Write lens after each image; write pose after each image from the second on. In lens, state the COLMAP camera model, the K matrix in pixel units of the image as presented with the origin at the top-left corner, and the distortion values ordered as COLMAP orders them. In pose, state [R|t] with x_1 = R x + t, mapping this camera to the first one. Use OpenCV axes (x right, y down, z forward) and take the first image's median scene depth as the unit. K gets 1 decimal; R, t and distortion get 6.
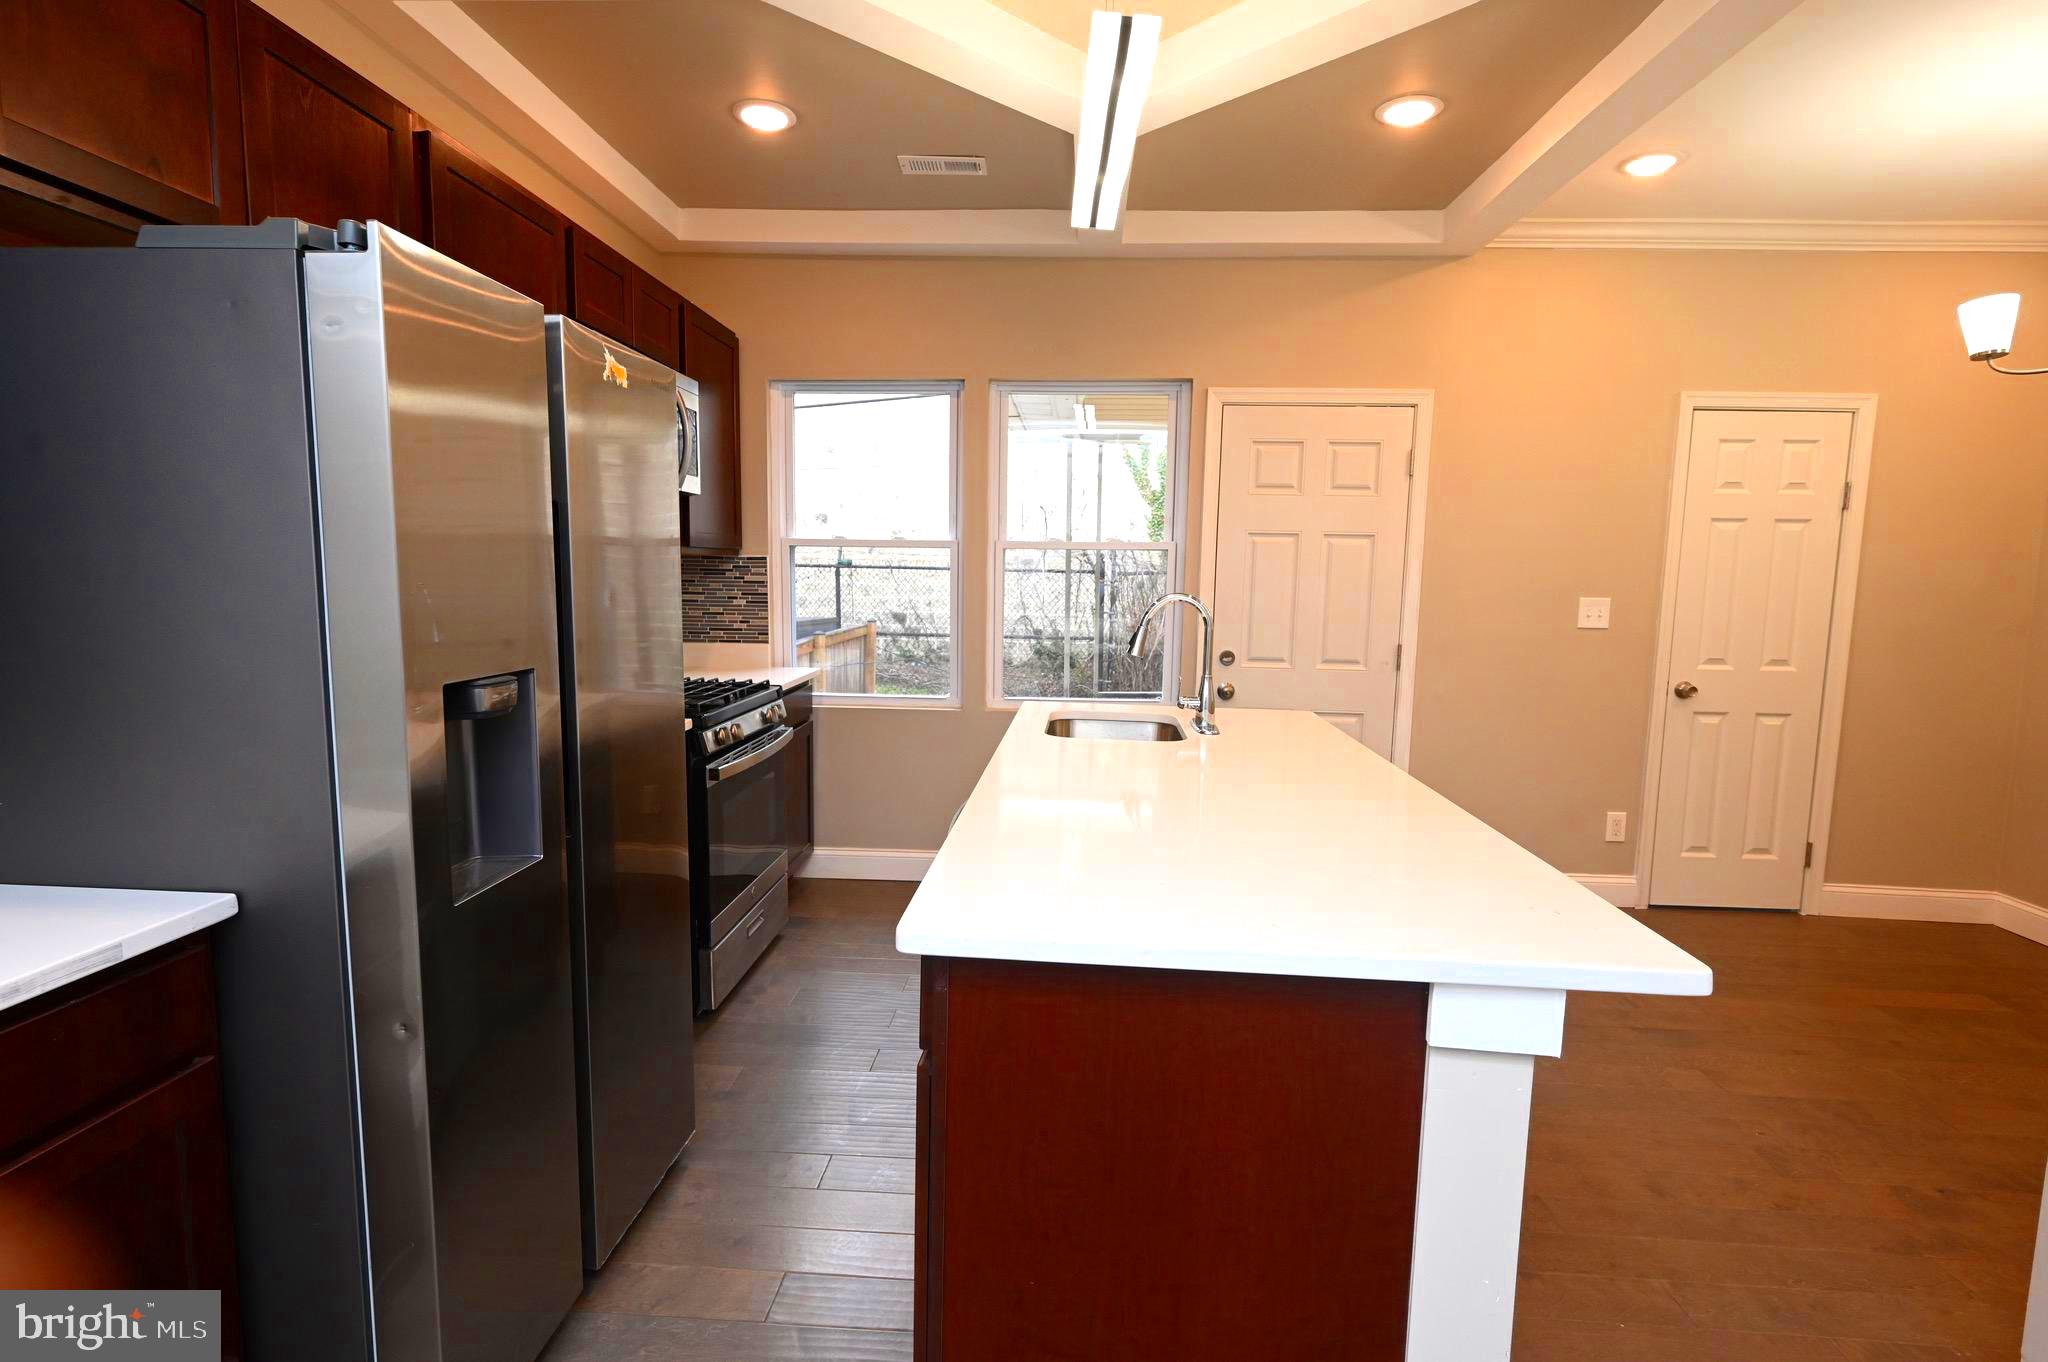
lens RADIAL K [[986.3, 0, 1034.9], [0, 986.3, 673.3], [0, 0, 1]] dist [0.001628, 0.000141]
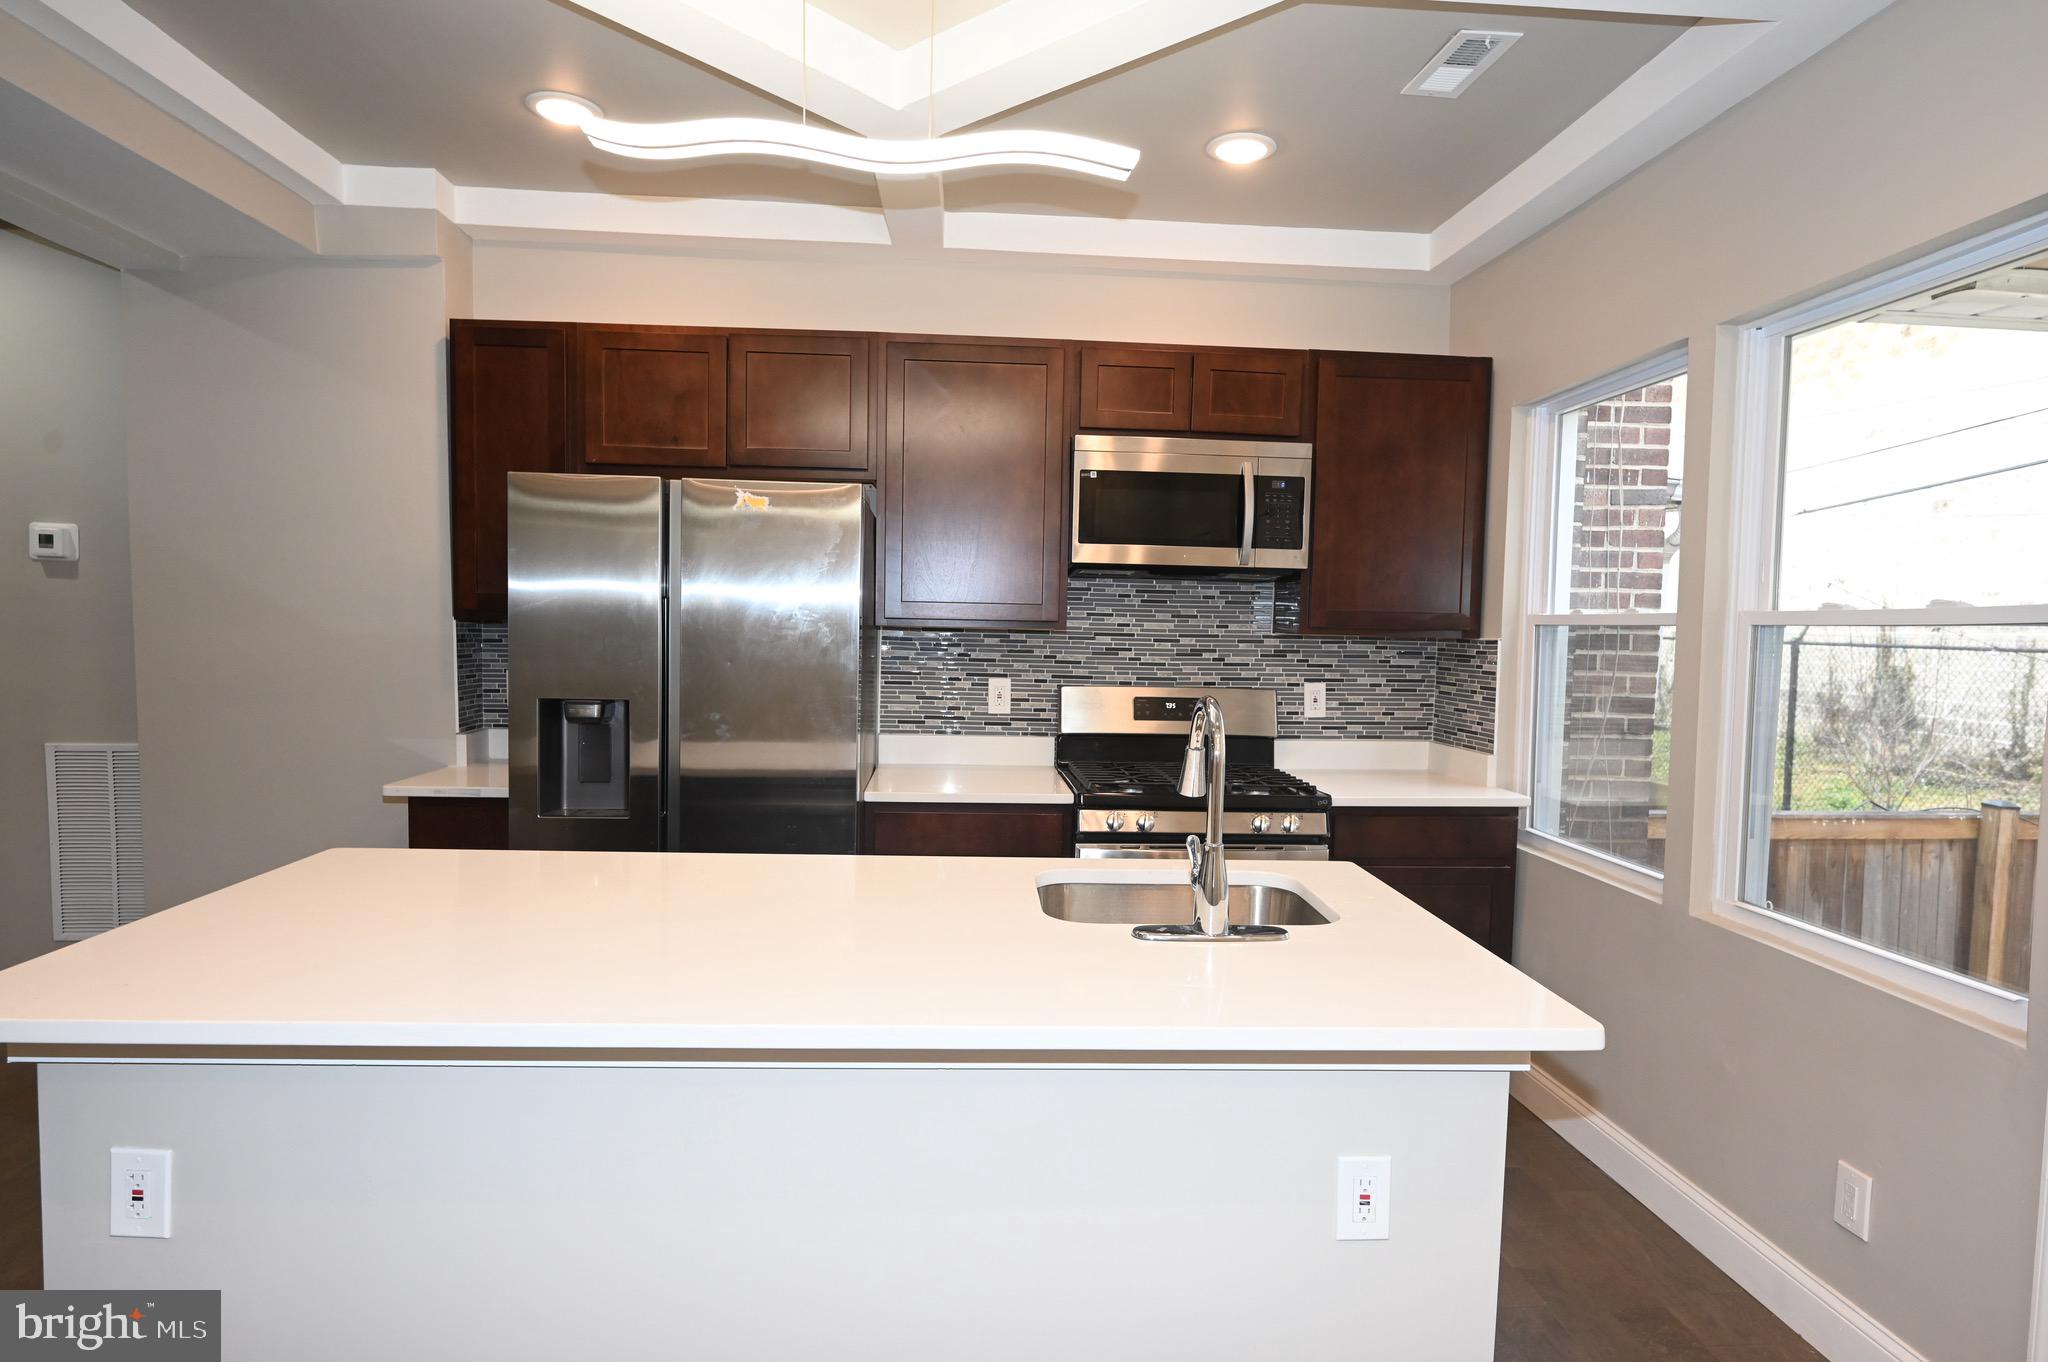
lens RADIAL K [[1118.7, 0, 1020.5], [0, 1118.7, 690.0], [0, 0, 1]] dist [0.000113, -0.000011]
pose [[0.113592, 0.045219, -0.992498, 0.538437], [-0.124733, 0.991709, 0.030907, -0.061125], [0.985667, 0.120286, 0.118291, 0.544547]]
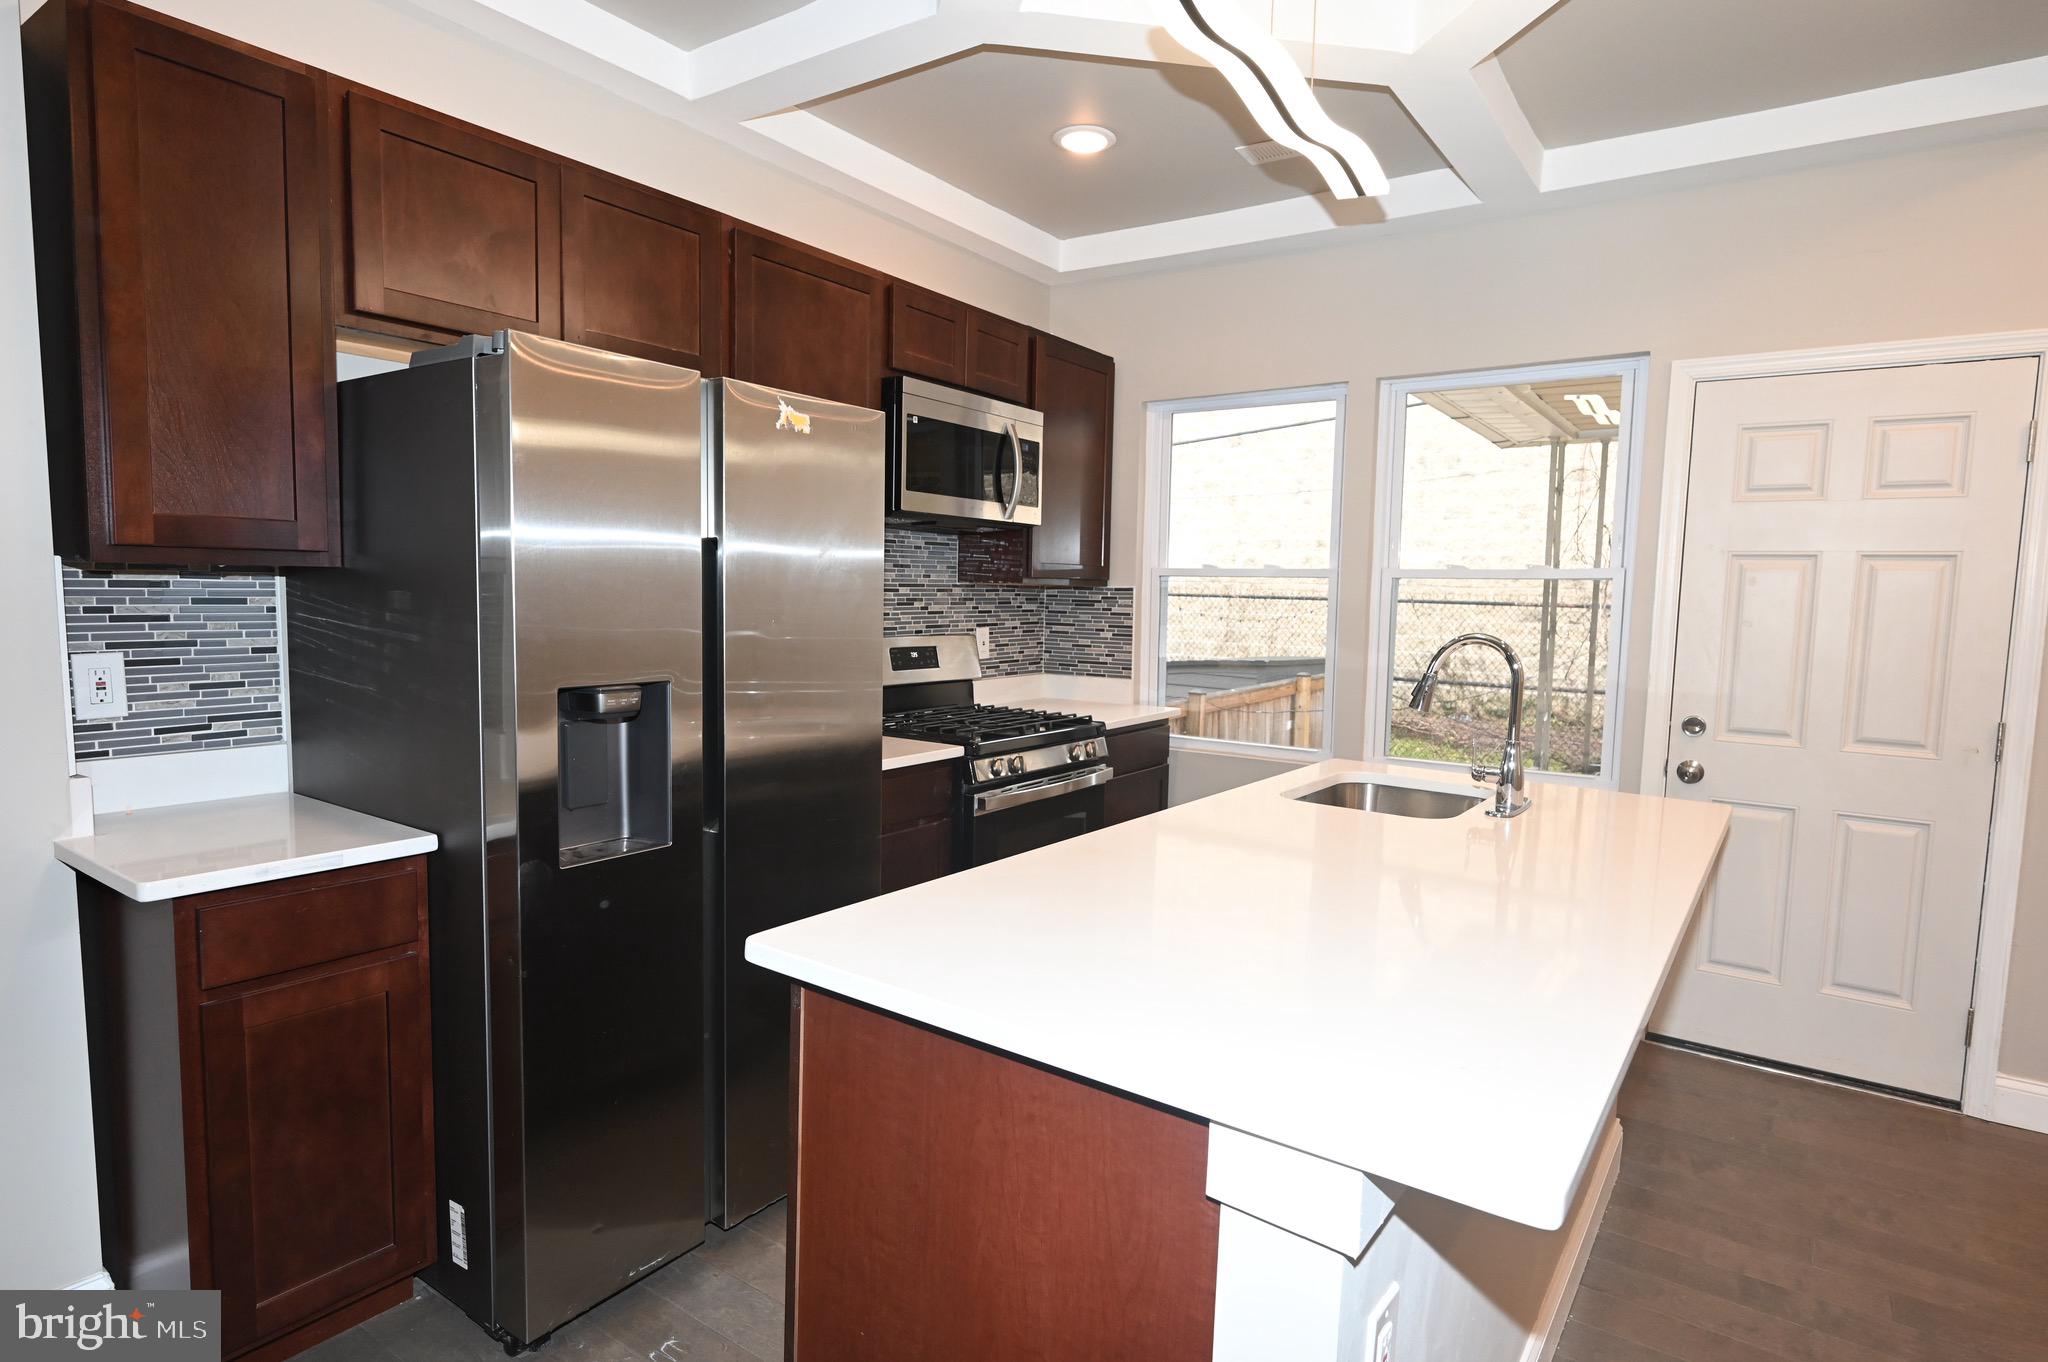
lens RADIAL K [[1116.4, 0, 1018.9], [0, 1116.4, 681.9], [0, 0, 1]] dist [-0.002686, -0.000598]
pose [[0.846462, 0.044667, -0.530573, 0.208246], [-0.063048, 0.997873, -0.016578, -0.003176], [0.528703, 0.047484, 0.847477, 0.038680]]
